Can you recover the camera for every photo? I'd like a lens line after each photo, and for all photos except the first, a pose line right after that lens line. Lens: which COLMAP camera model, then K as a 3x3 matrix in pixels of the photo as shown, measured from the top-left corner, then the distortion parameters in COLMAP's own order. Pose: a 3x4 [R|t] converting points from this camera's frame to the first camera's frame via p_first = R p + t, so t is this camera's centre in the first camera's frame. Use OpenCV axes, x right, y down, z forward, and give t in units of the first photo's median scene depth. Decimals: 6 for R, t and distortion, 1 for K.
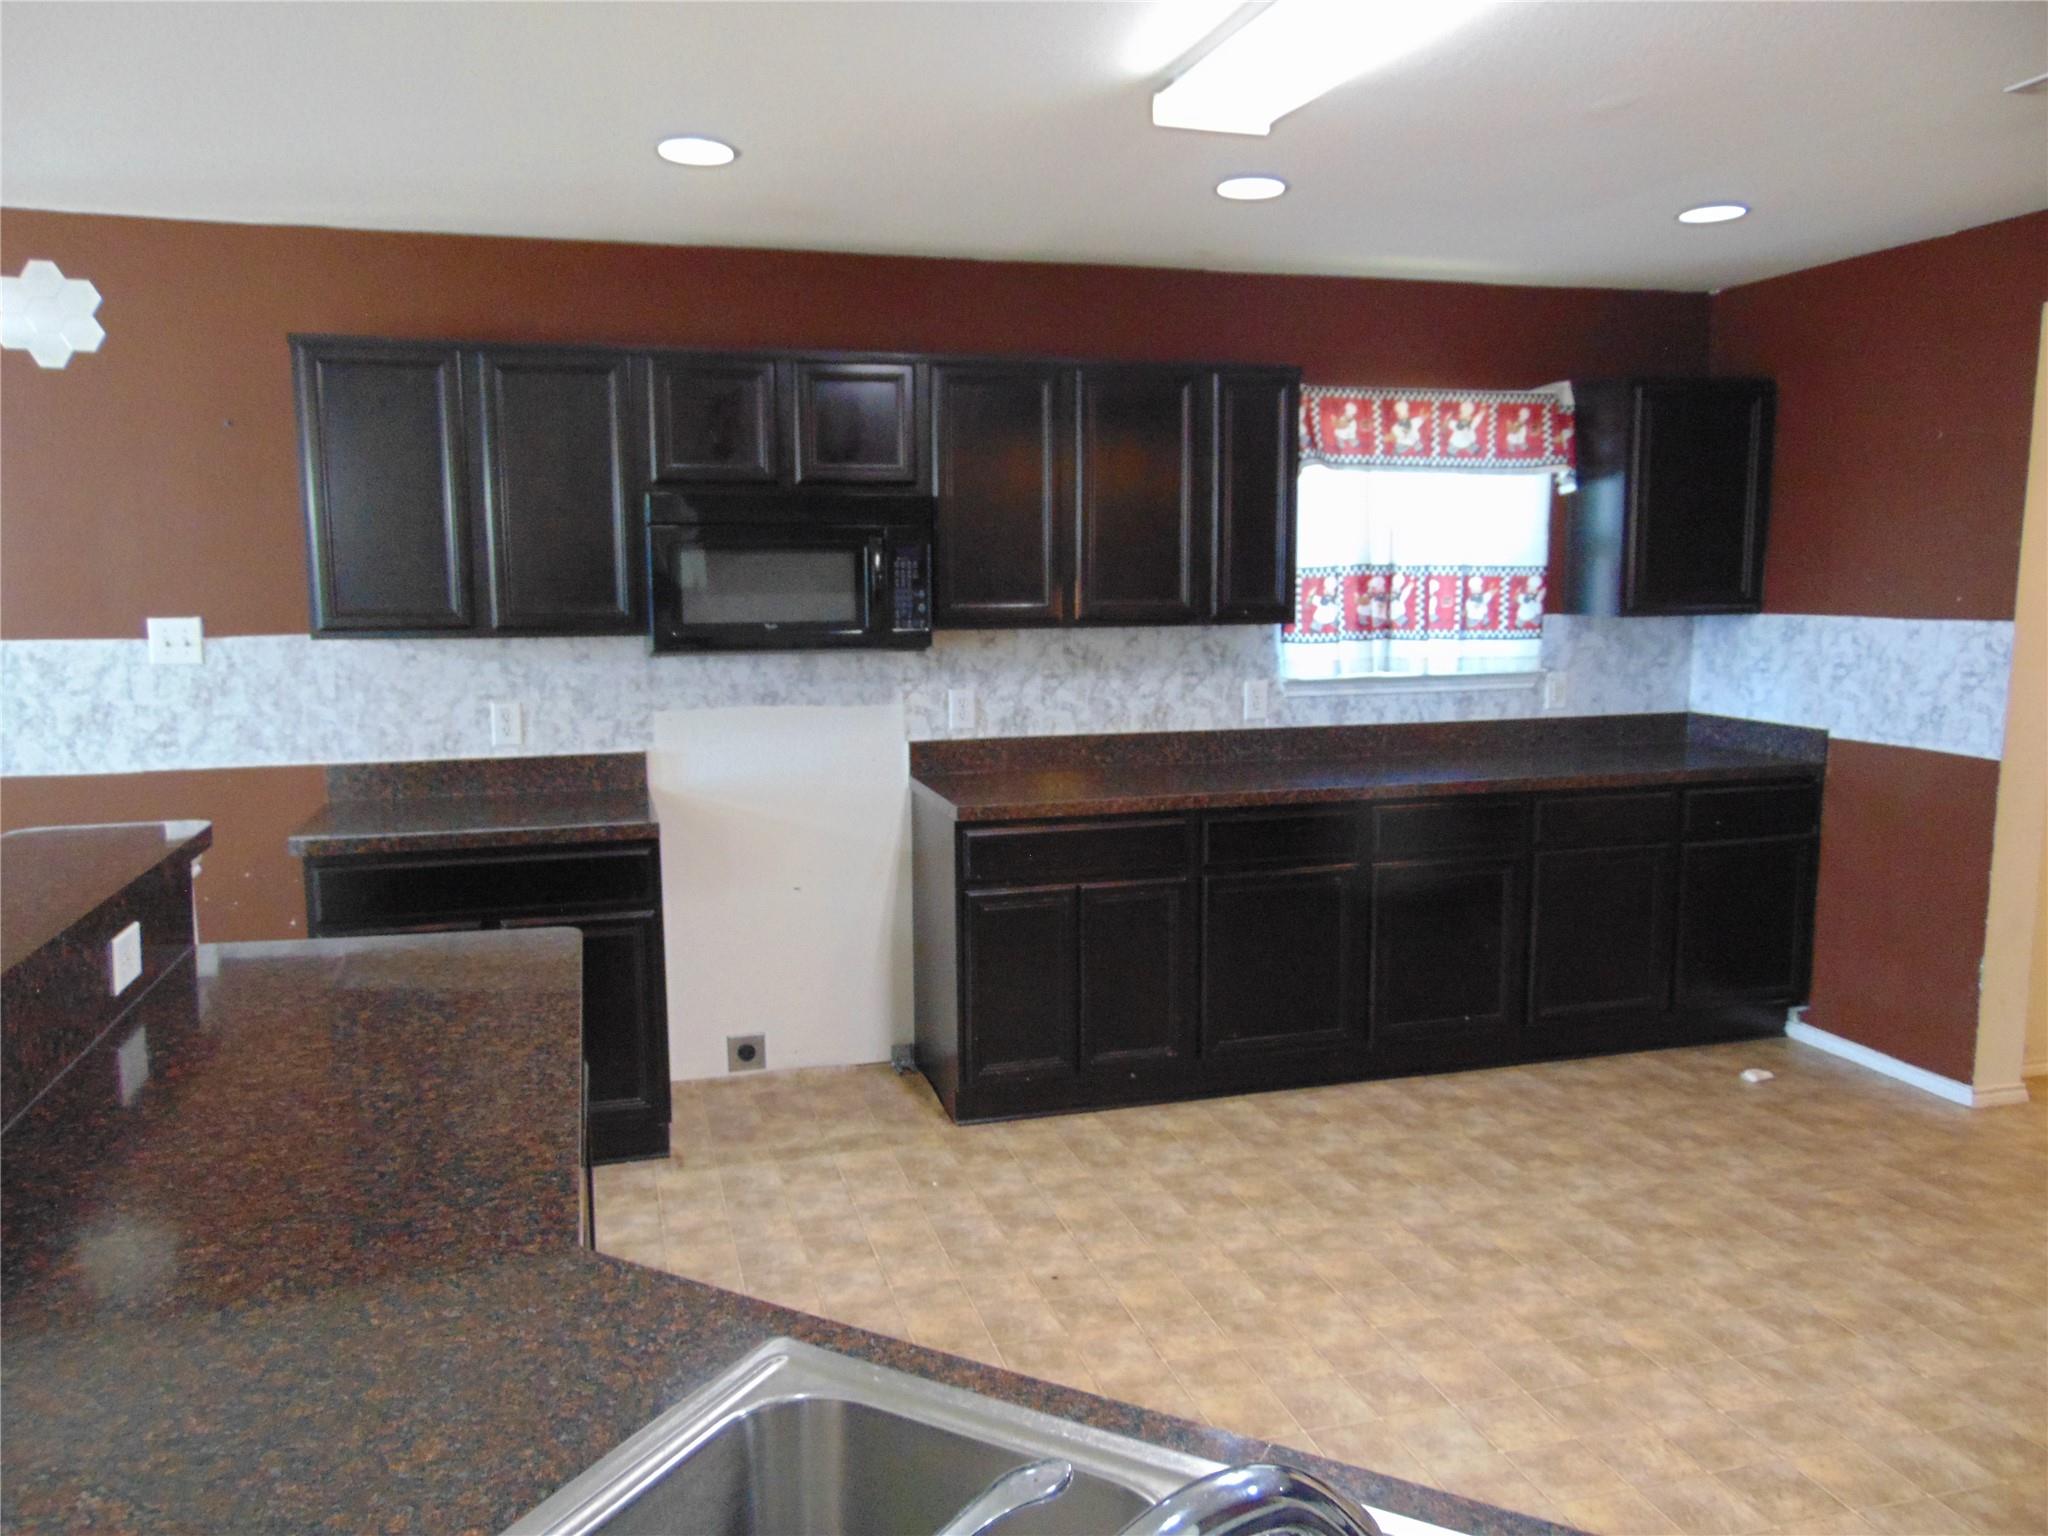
lens RADIAL K [[1522.7, 0, 1024.0], [0, 1522.7, 768.0], [0, 0, 1]] dist [-0.051950, 0.107241]
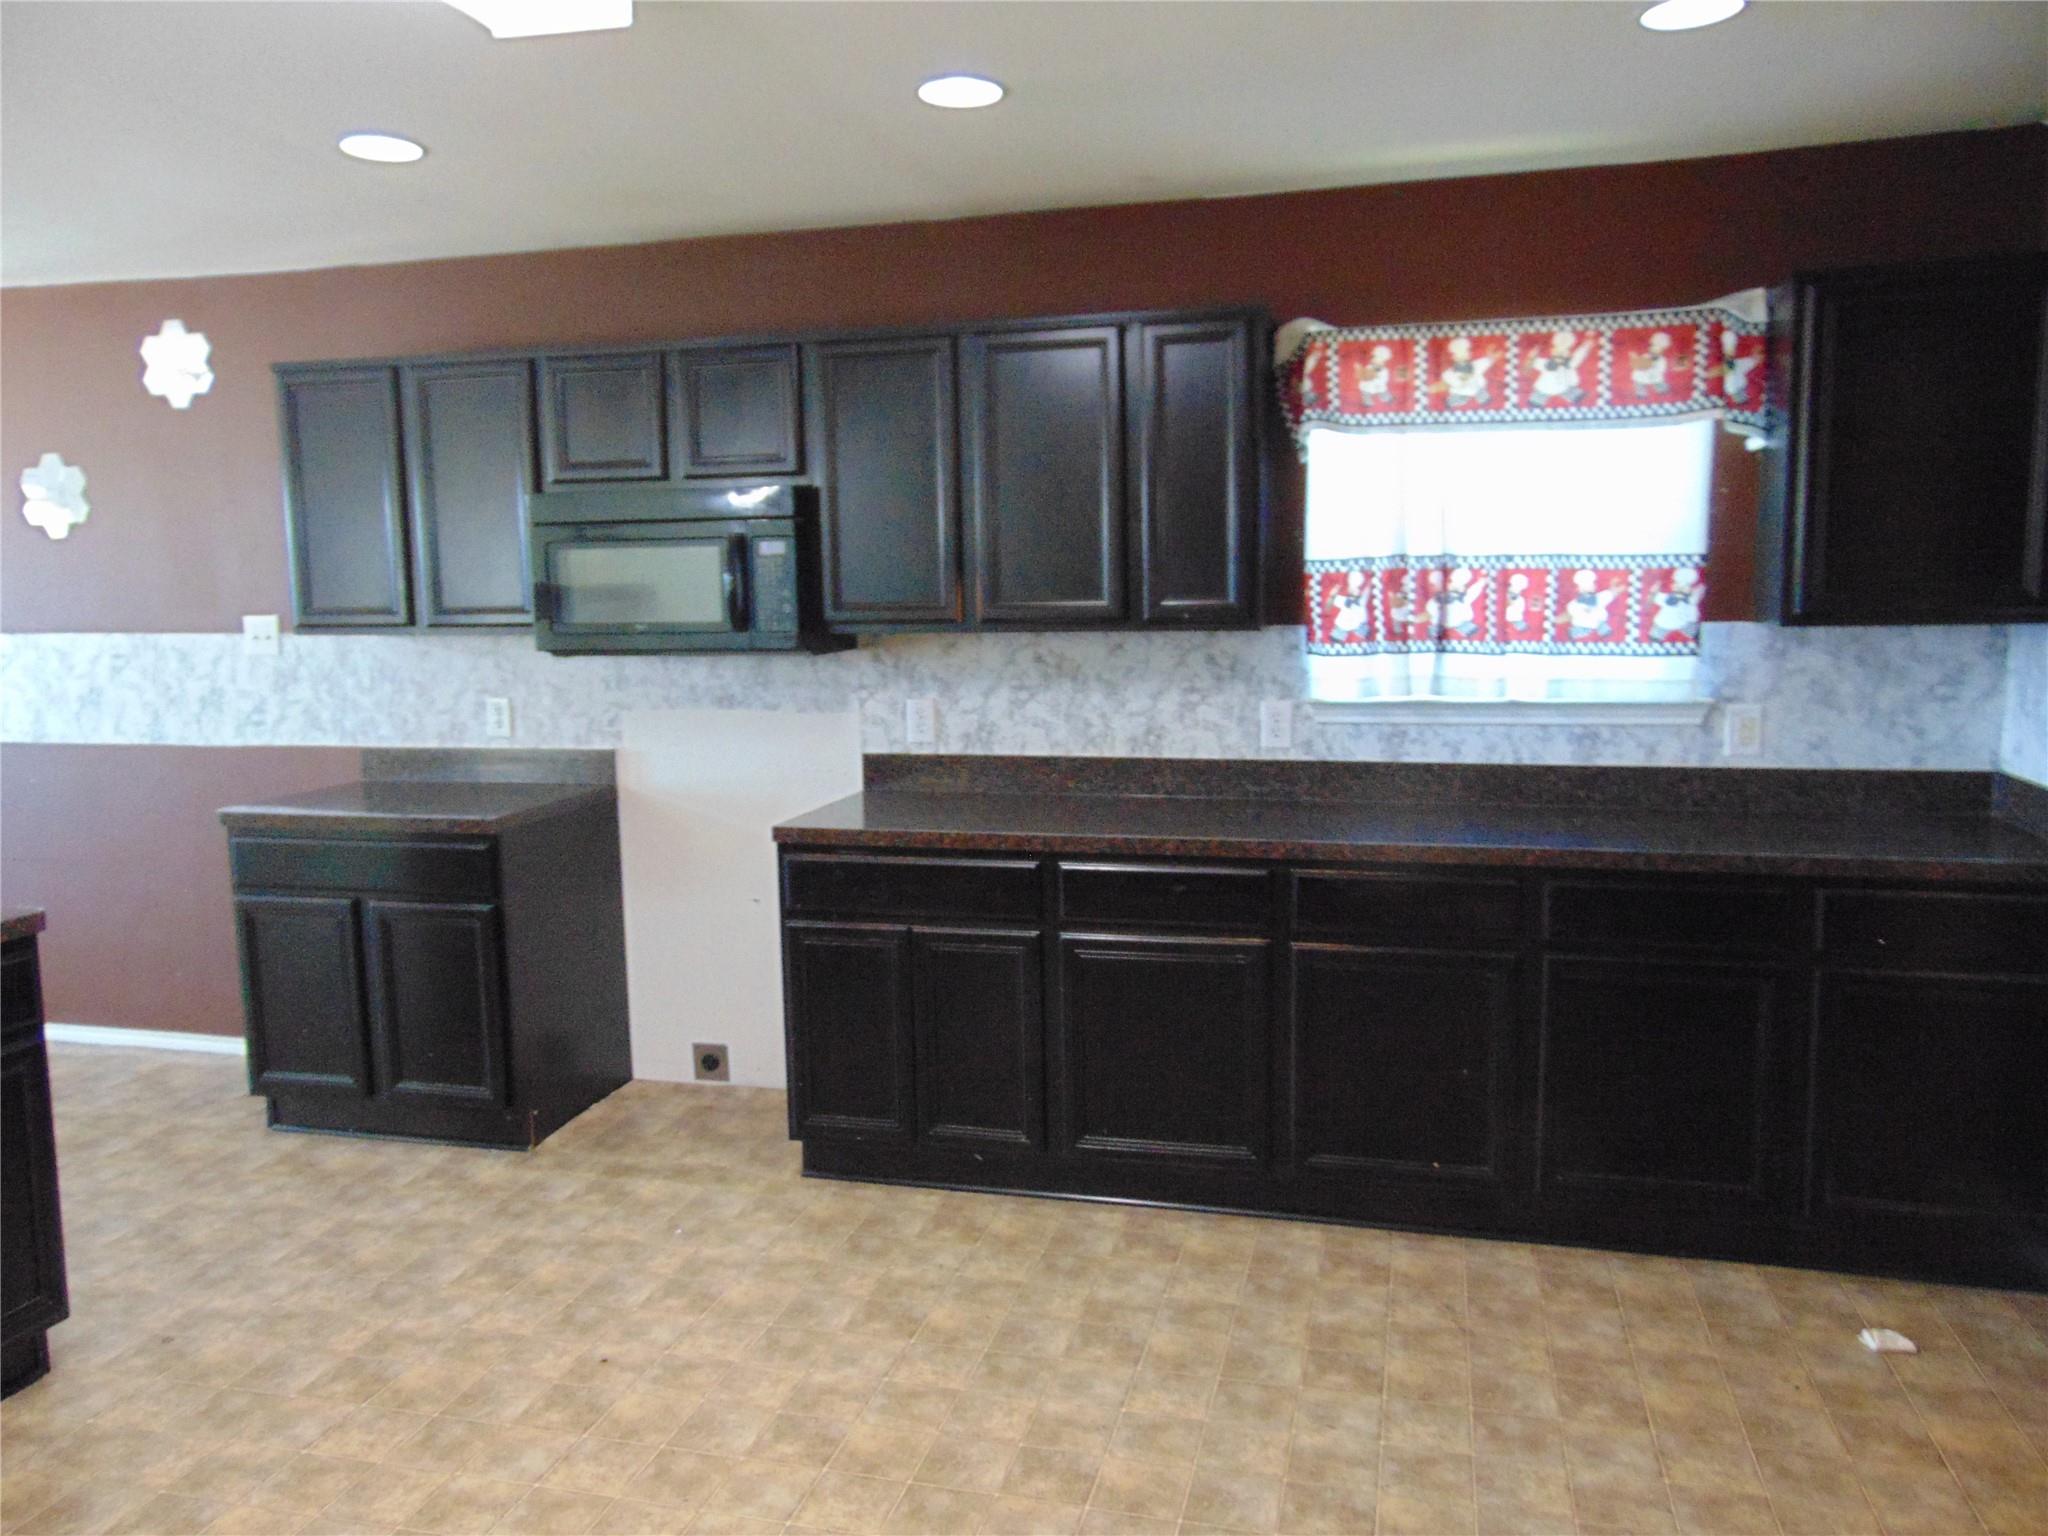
lens RADIAL K [[1522.7, 0, 1024.0], [0, 1522.7, 768.0], [0, 0, 1]] dist [-0.051950, 0.107241]
pose [[0.862838, 0.055096, -0.502469, 0.457658], [-0.058214, 0.998259, 0.009494, -0.022525], [0.502117, 0.021059, 0.864543, 0.243942]]
